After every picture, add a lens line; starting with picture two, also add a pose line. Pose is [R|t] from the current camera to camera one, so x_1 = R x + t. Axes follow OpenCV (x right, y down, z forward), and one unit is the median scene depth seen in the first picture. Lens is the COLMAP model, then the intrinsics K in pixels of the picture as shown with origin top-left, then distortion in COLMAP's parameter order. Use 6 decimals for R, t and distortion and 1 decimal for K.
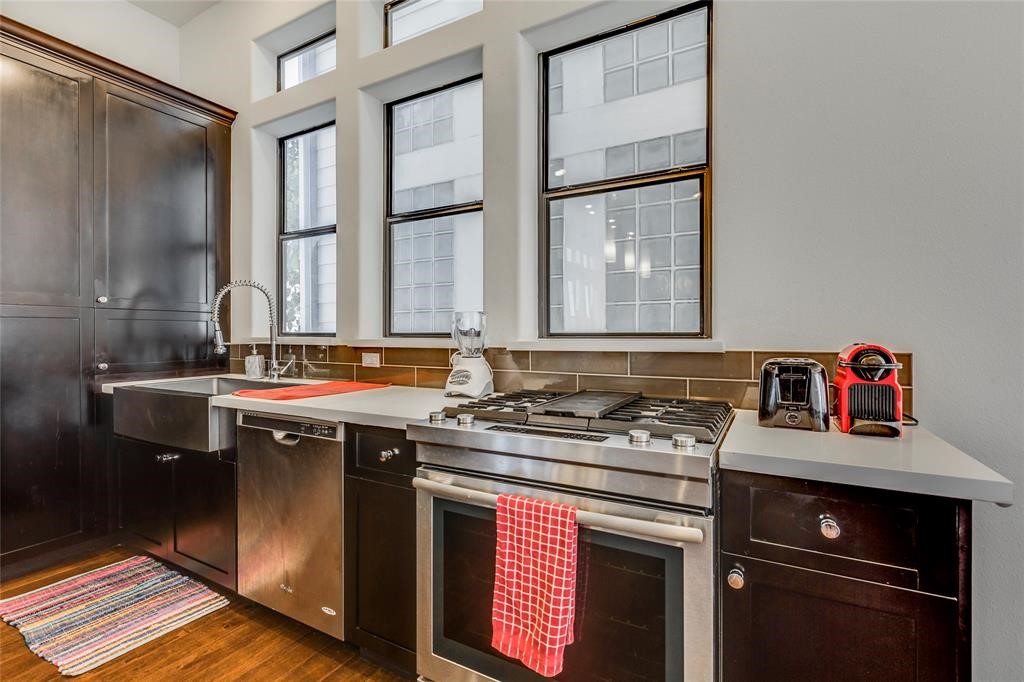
lens RADIAL K [[447.8, 0, 493.2], [0, 447.8, 330.1], [0, 0, 1]] dist [-0.000834, -0.000712]
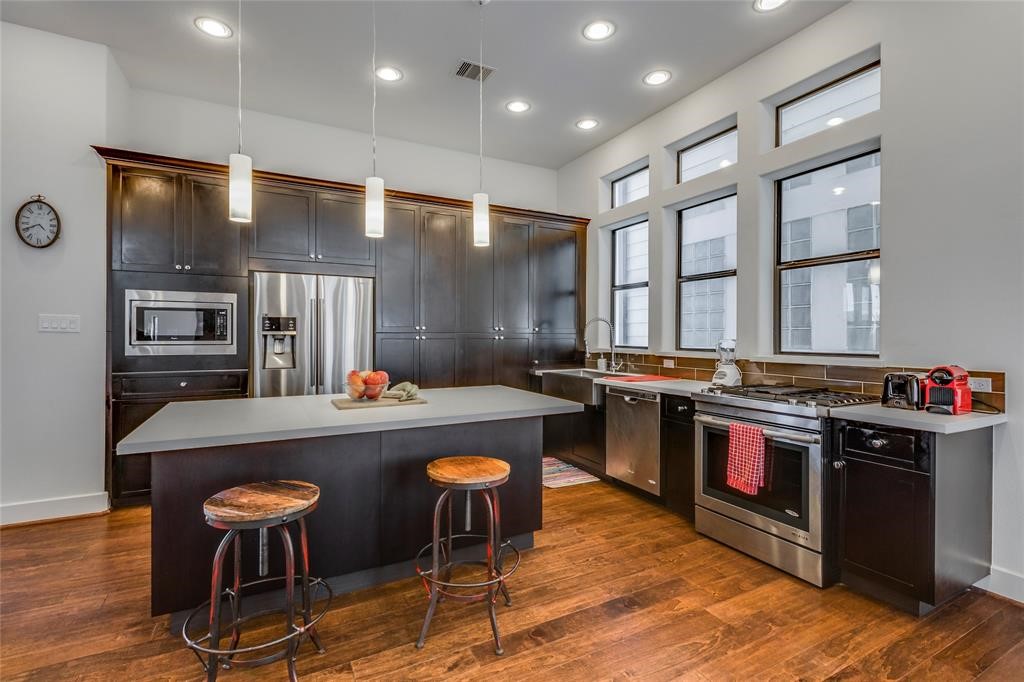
lens RADIAL K [[447.8, 0, 548.5], [0, 447.8, 329.8], [0, 0, 1]] dist [-0.000834, -0.000712]
pose [[0.882186, 0.003305, -0.470890, 0.167185], [-0.007132, 0.999954, -0.006343, -0.064051], [0.470847, 0.008954, 0.882169, -0.944738]]
